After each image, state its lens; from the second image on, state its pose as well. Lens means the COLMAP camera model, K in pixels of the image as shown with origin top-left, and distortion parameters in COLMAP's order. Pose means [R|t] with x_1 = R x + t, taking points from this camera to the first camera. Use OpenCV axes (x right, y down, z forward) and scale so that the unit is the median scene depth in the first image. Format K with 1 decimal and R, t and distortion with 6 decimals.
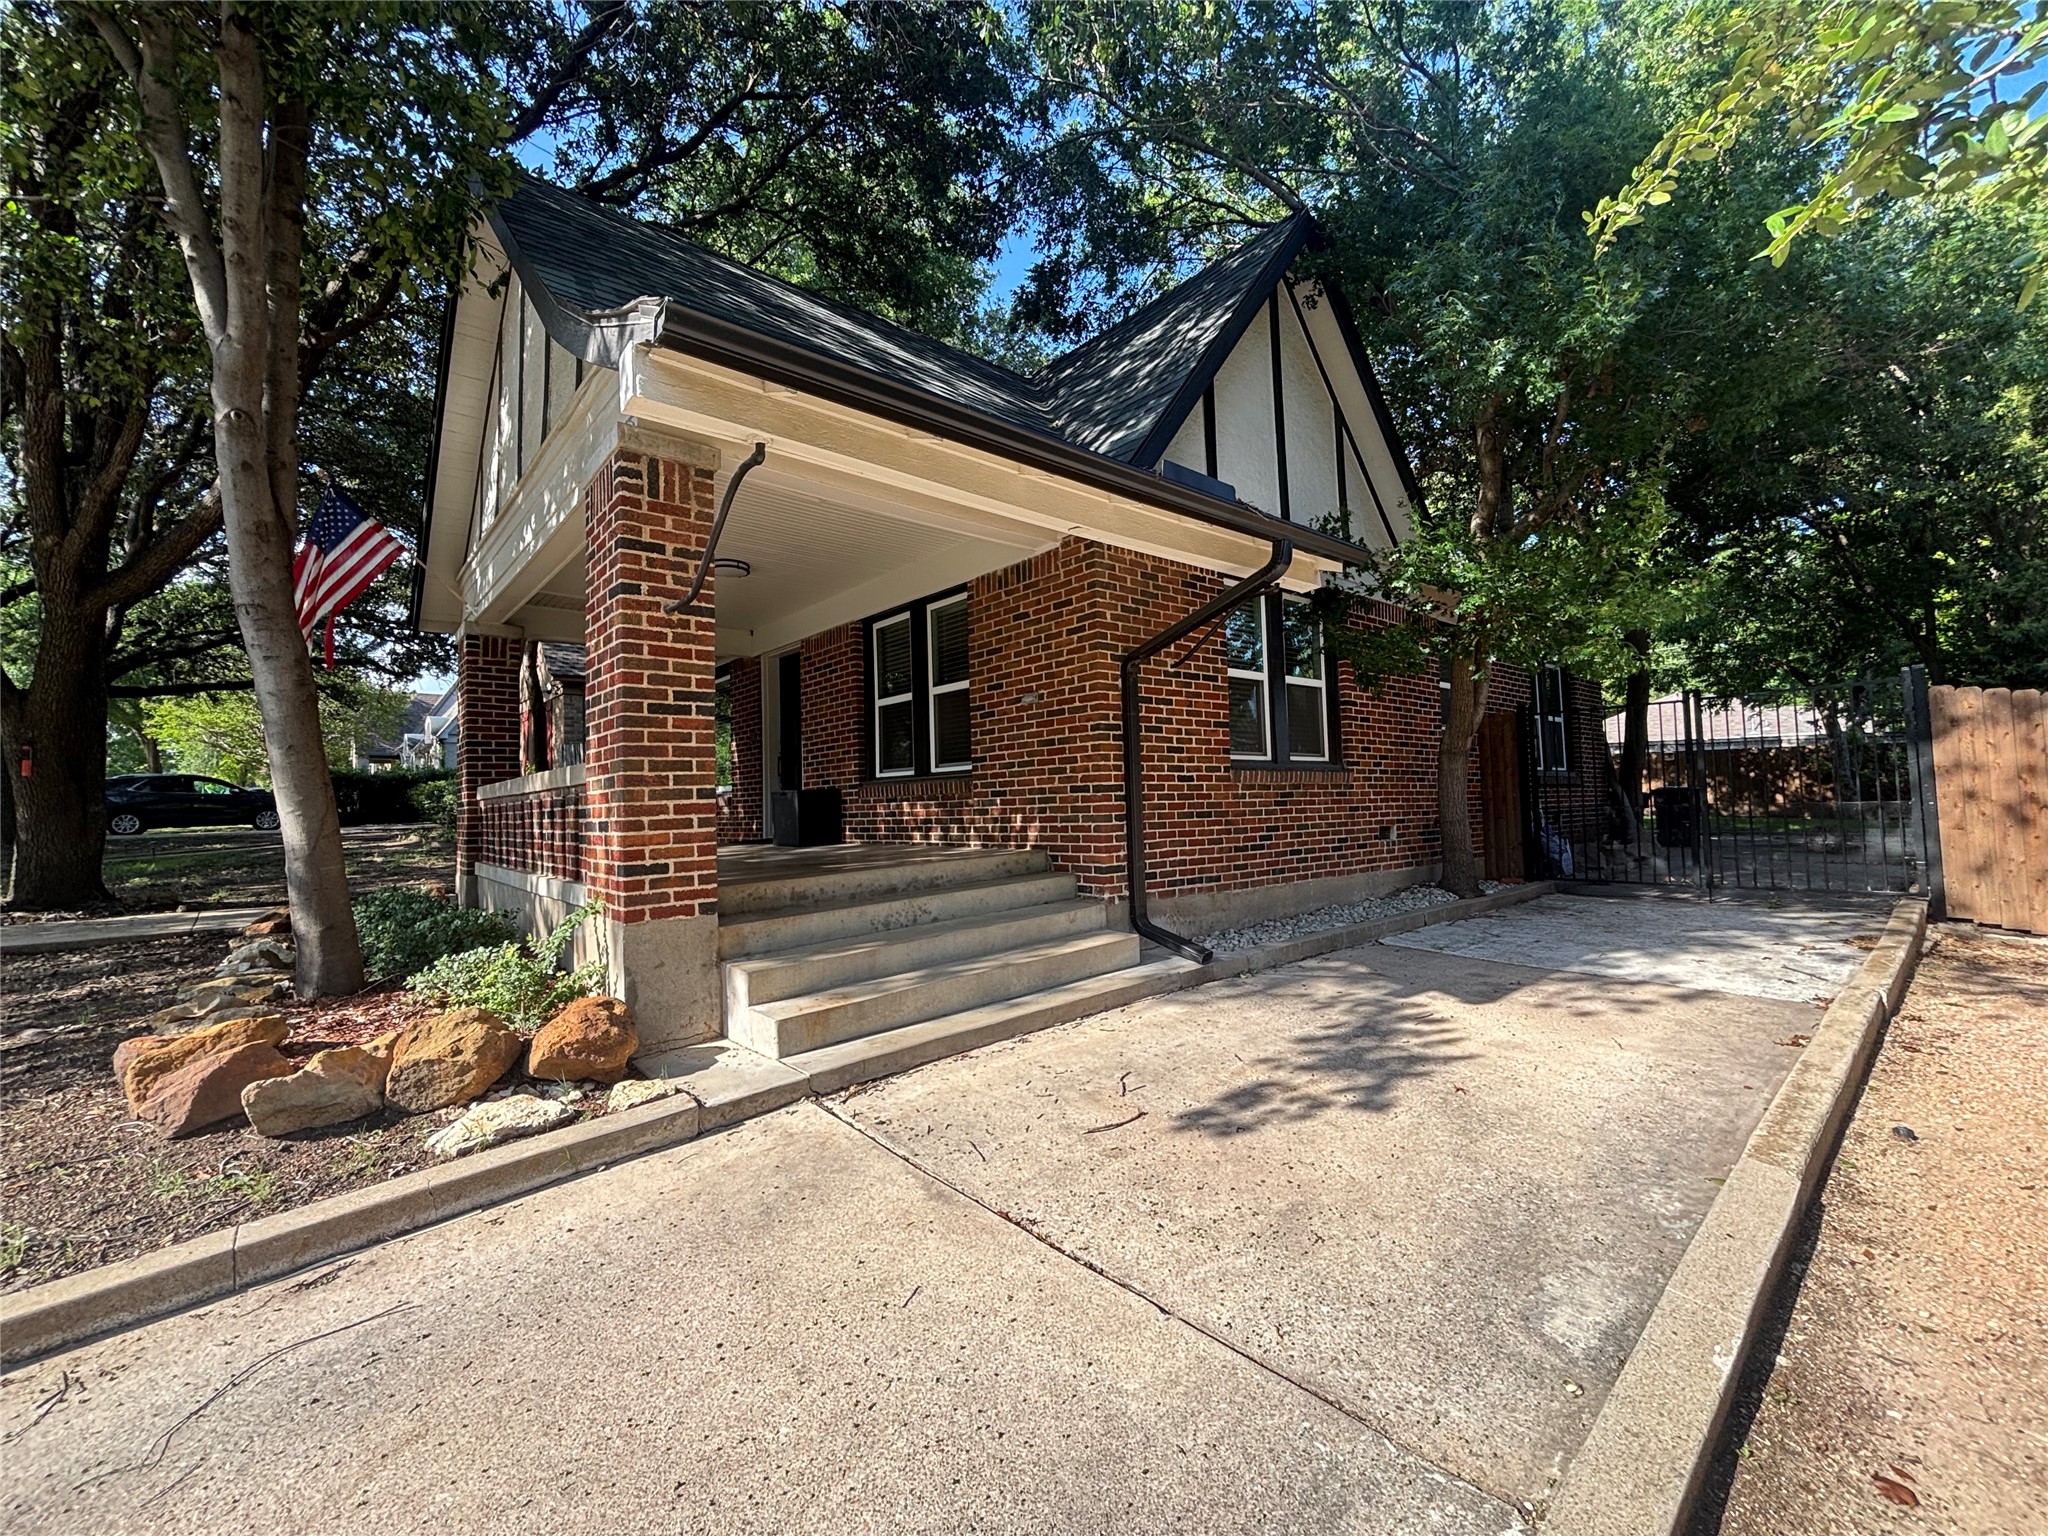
lens RADIAL K [[828.8, 0, 1018.3], [0, 828.8, 762.6], [0, 0, 1]] dist [0.000767, -0.002953]
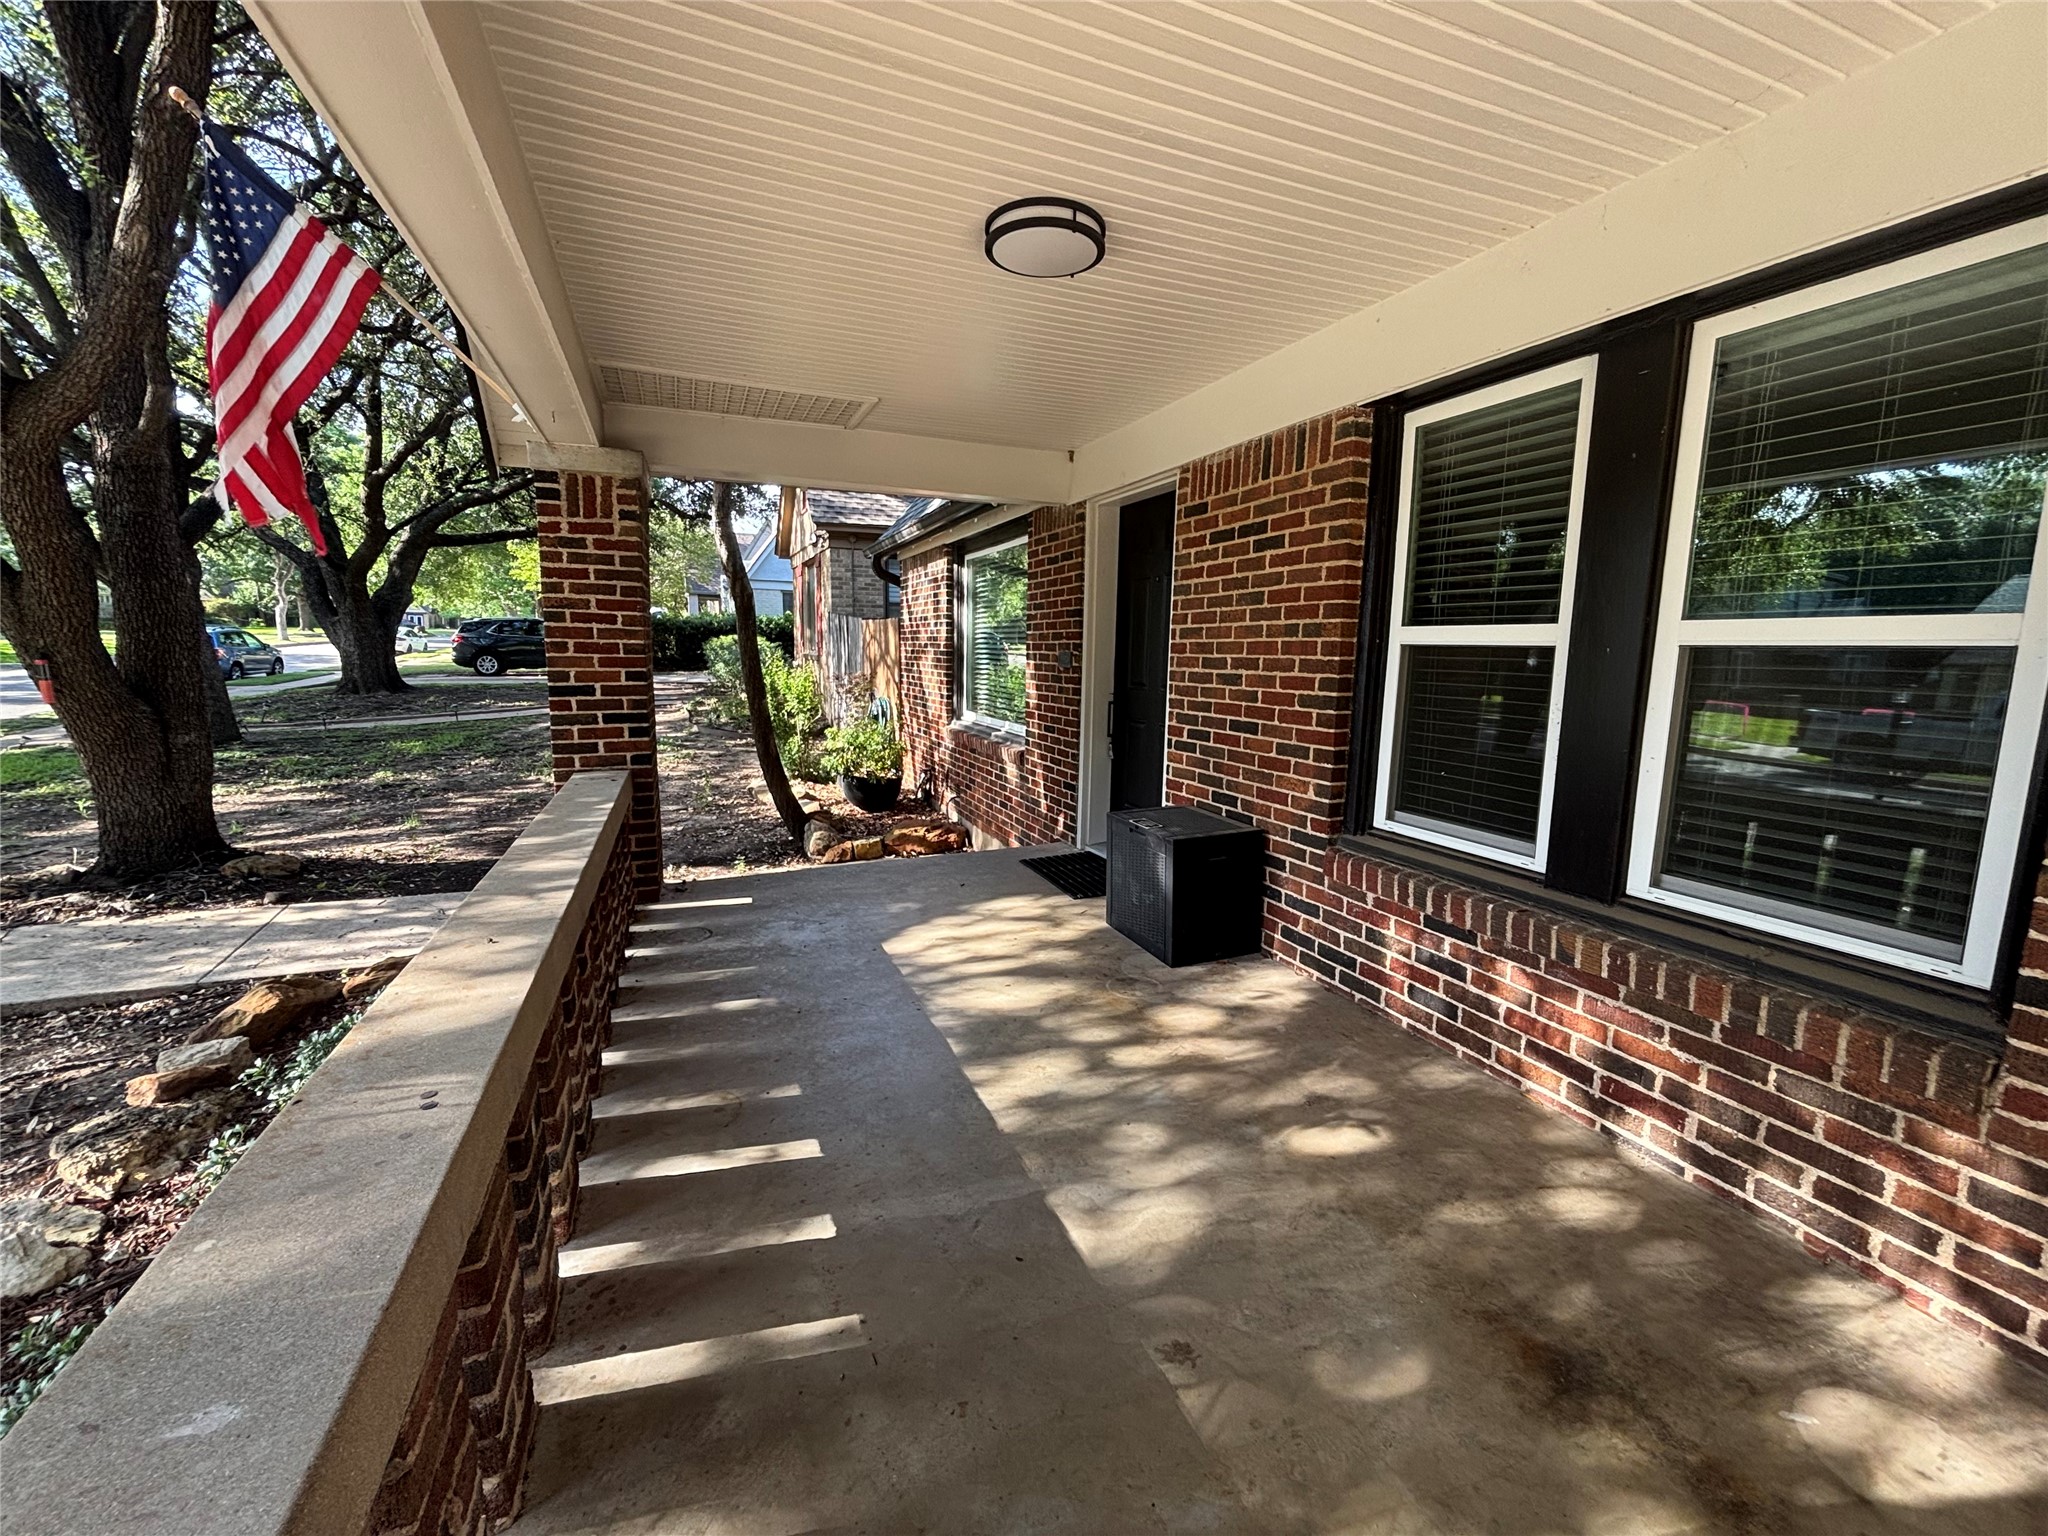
lens RADIAL K [[828.8, 0, 1018.3], [0, 828.8, 762.6], [0, 0, 1]] dist [0.000767, -0.002953]
pose [[0.943267, 0.088915, -0.319909, -0.206056], [-0.025623, 0.980098, 0.196854, -0.084974], [0.331045, -0.177489, 0.926772, 0.581676]]
